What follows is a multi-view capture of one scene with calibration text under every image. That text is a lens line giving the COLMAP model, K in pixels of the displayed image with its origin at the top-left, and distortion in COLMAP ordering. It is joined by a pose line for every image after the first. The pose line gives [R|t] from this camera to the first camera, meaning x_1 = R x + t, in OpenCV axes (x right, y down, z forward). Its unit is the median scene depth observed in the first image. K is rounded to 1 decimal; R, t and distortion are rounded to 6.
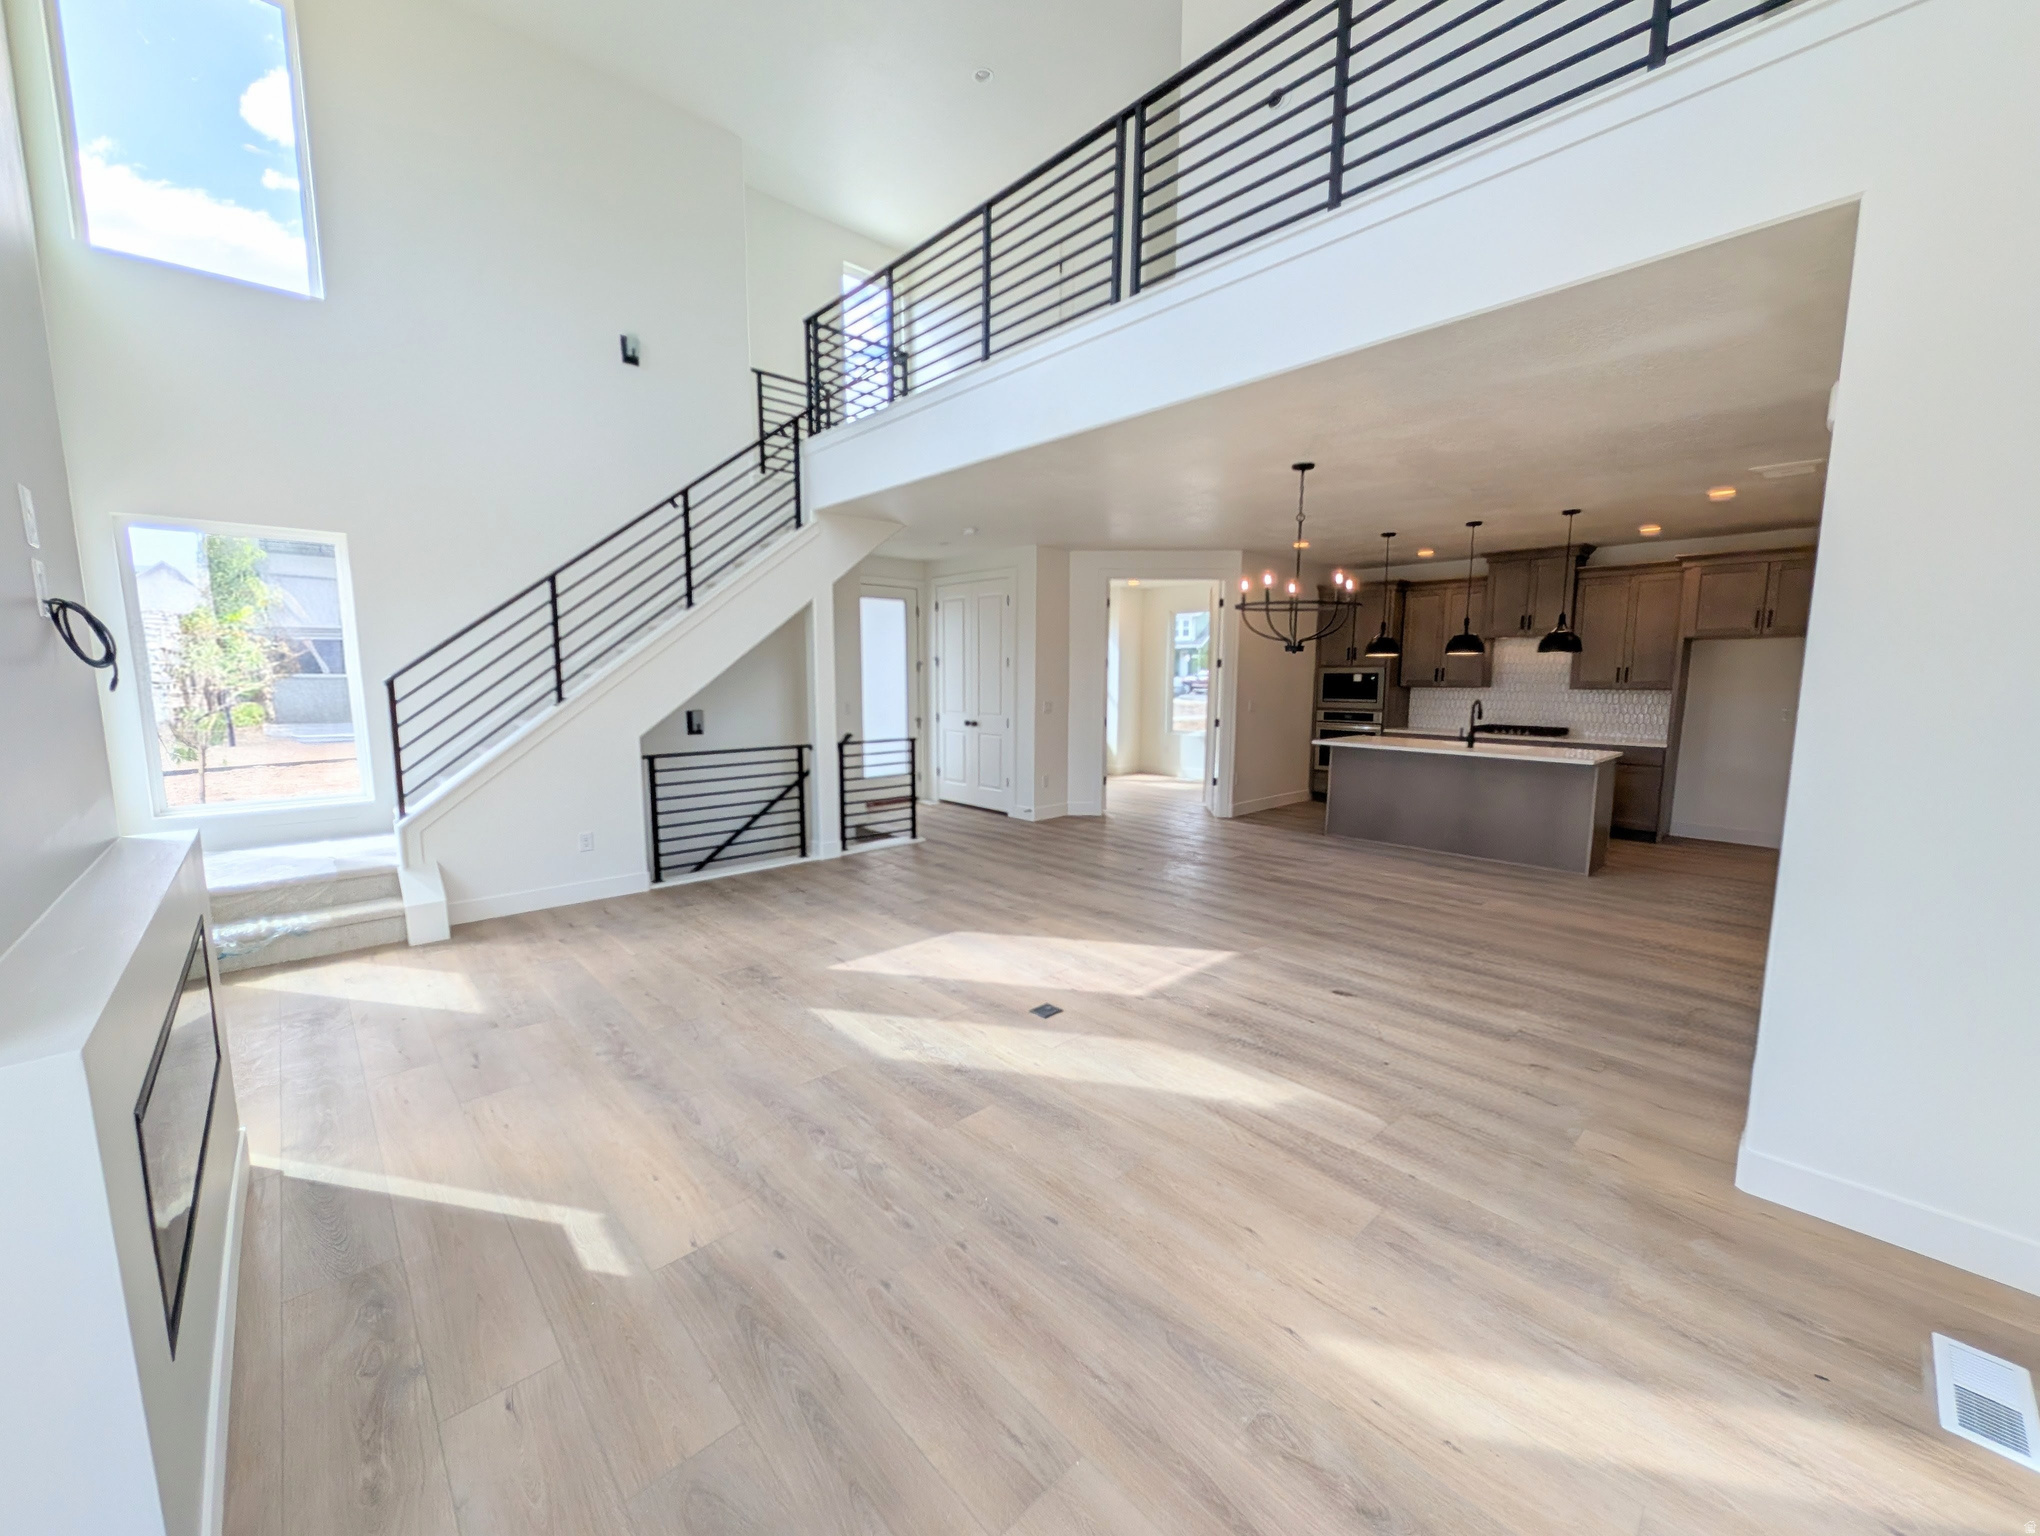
lens RADIAL K [[790.5, 0, 1024.5], [0, 790.5, 772.1], [0, 0, 1]] dist [-0.001935, -0.000200]
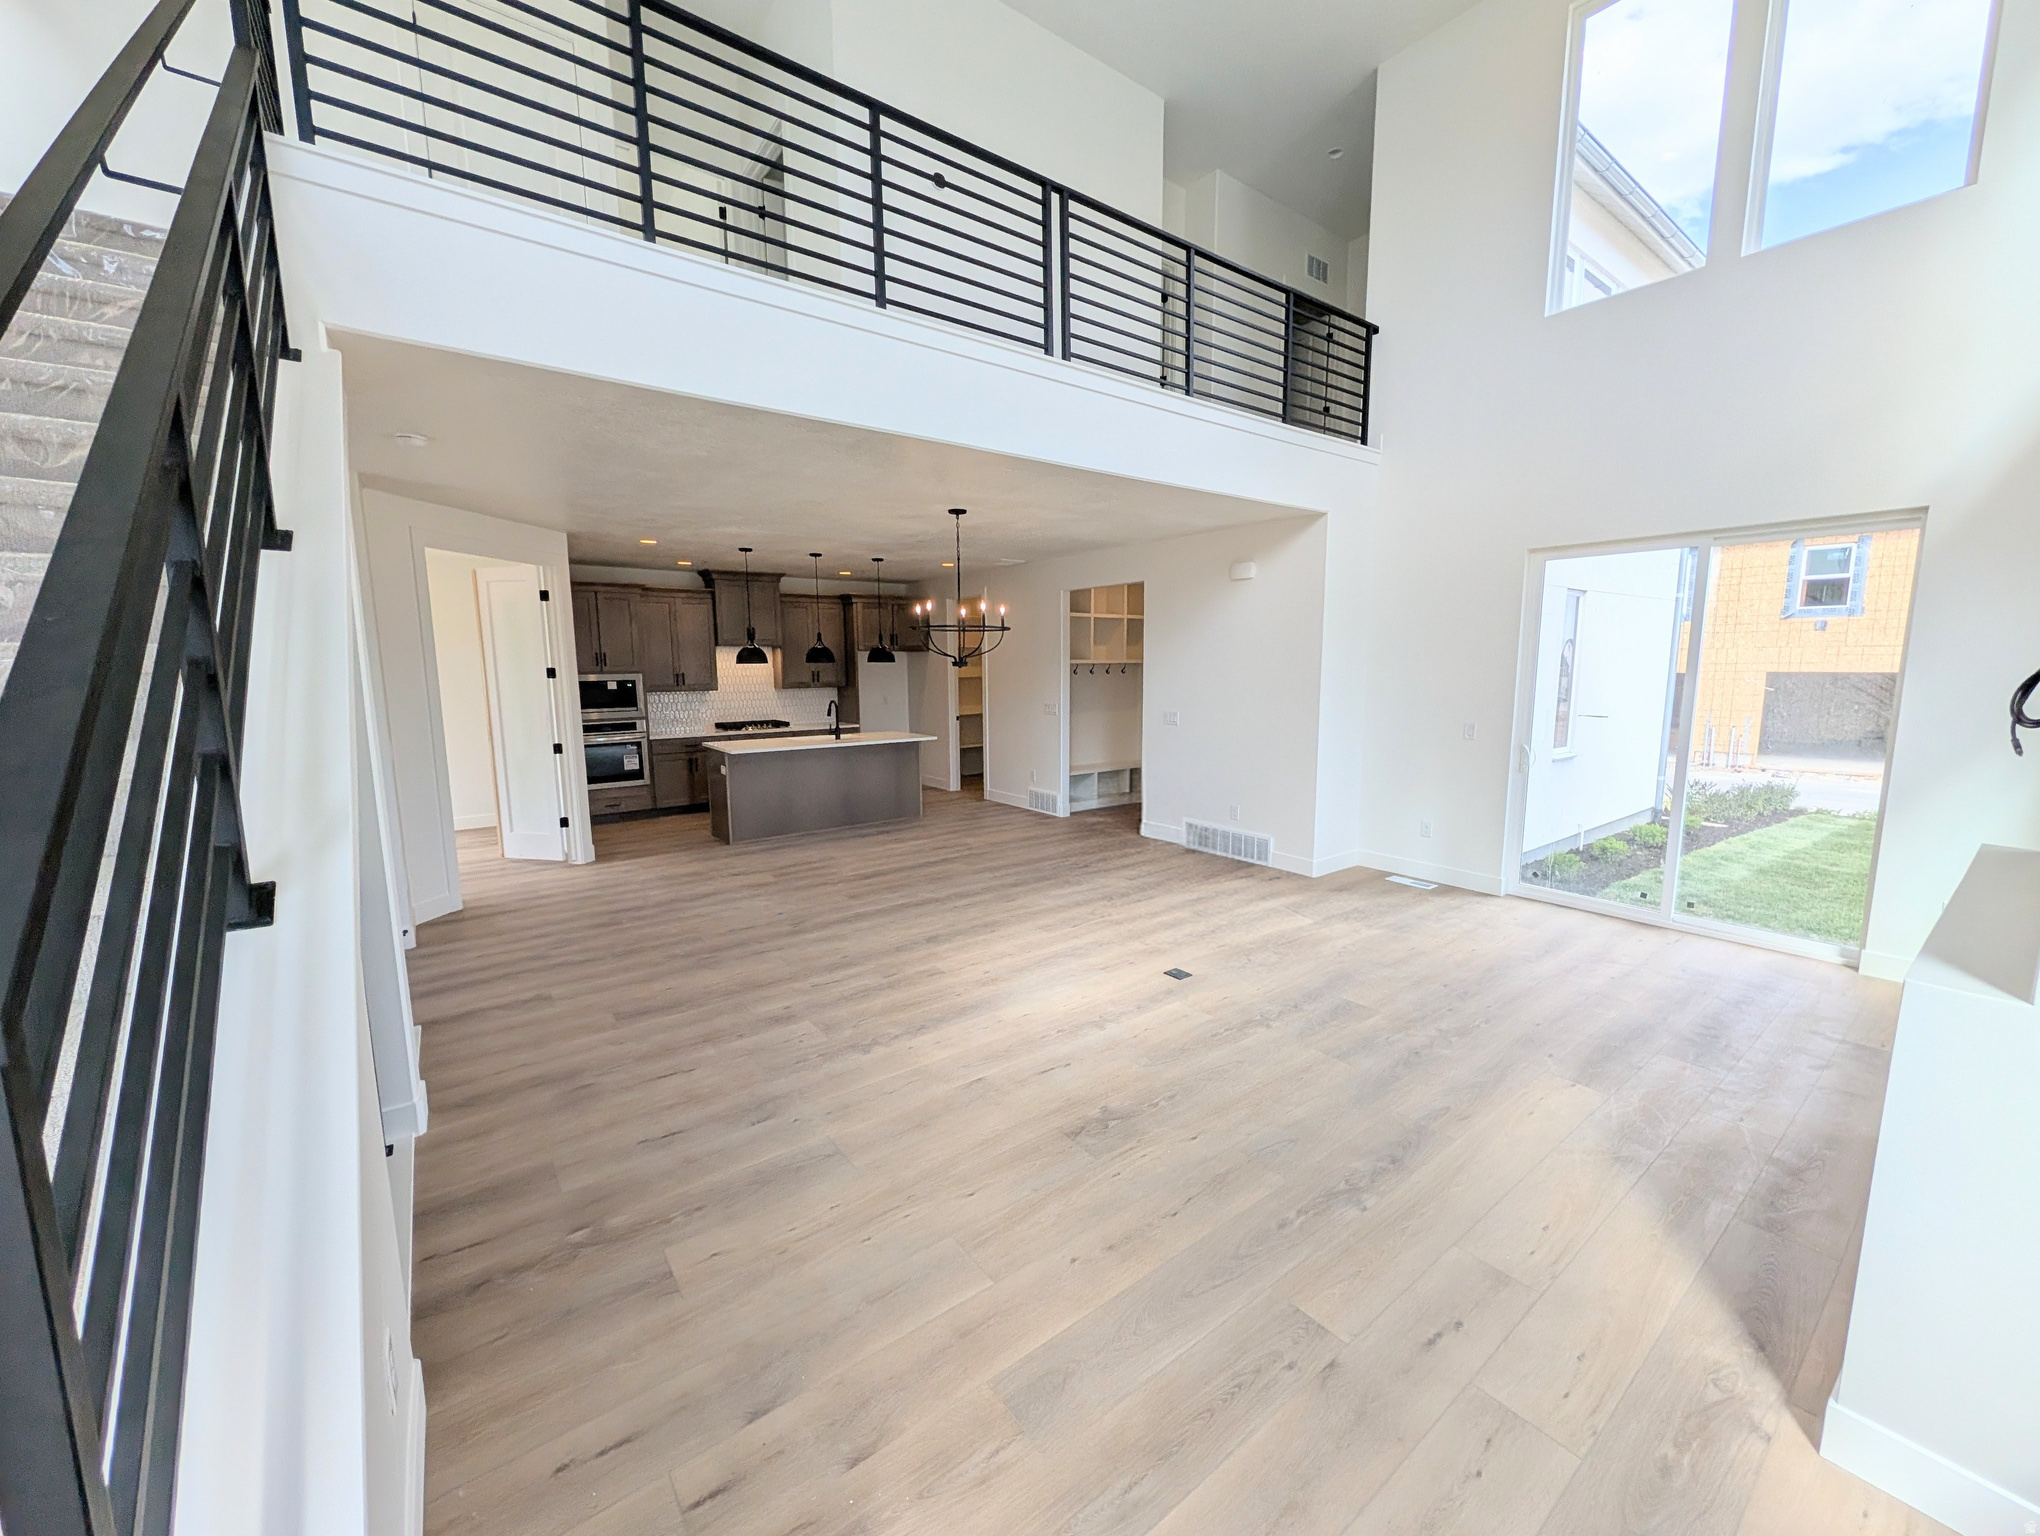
lens RADIAL K [[790.5, 0, 1021.0], [0, 790.5, 772.0], [0, 0, 1]] dist [-0.001935, -0.000200]
pose [[0.104340, -0.142200, 0.984323, -0.789676], [0.133079, 0.982821, 0.127877, -0.127469], [-0.985598, 0.117650, 0.121471, 0.735229]]
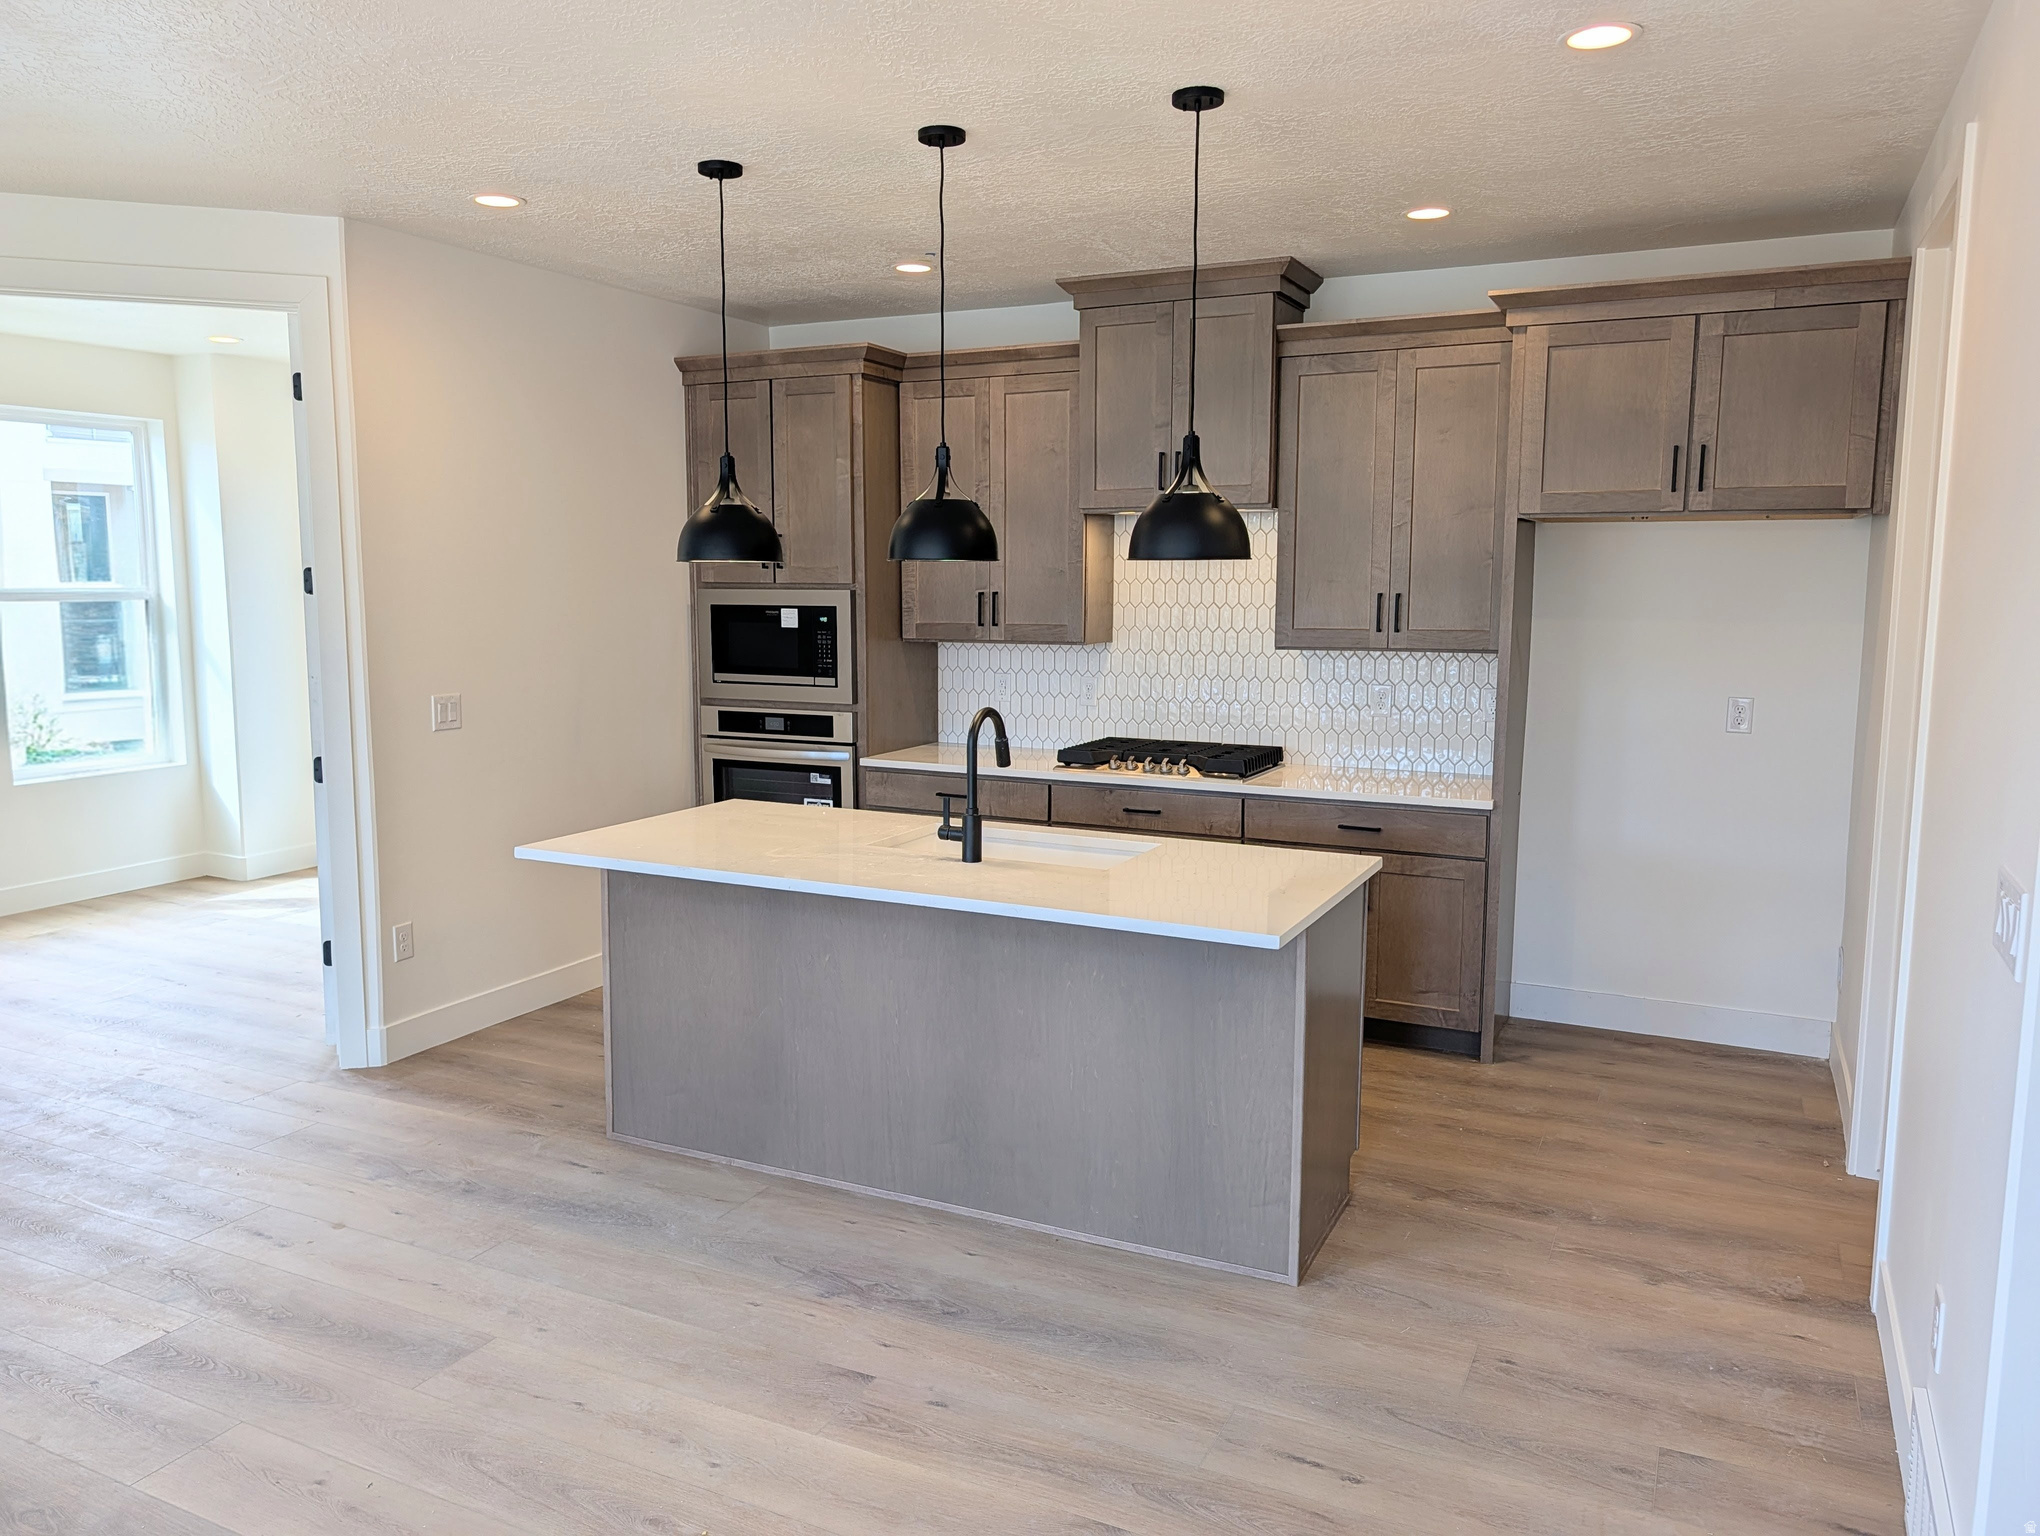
lens RADIAL K [[1471.8, 0, 1014.7], [0, 1471.8, 767.5], [0, 0, 1]] dist [0.024082, -0.019715]
pose [[0.935327, -0.051338, 0.350040, 0.480133], [0.047910, 0.998681, 0.018450, -0.100436], [-0.350526, -0.000486, 0.936553, 0.568849]]
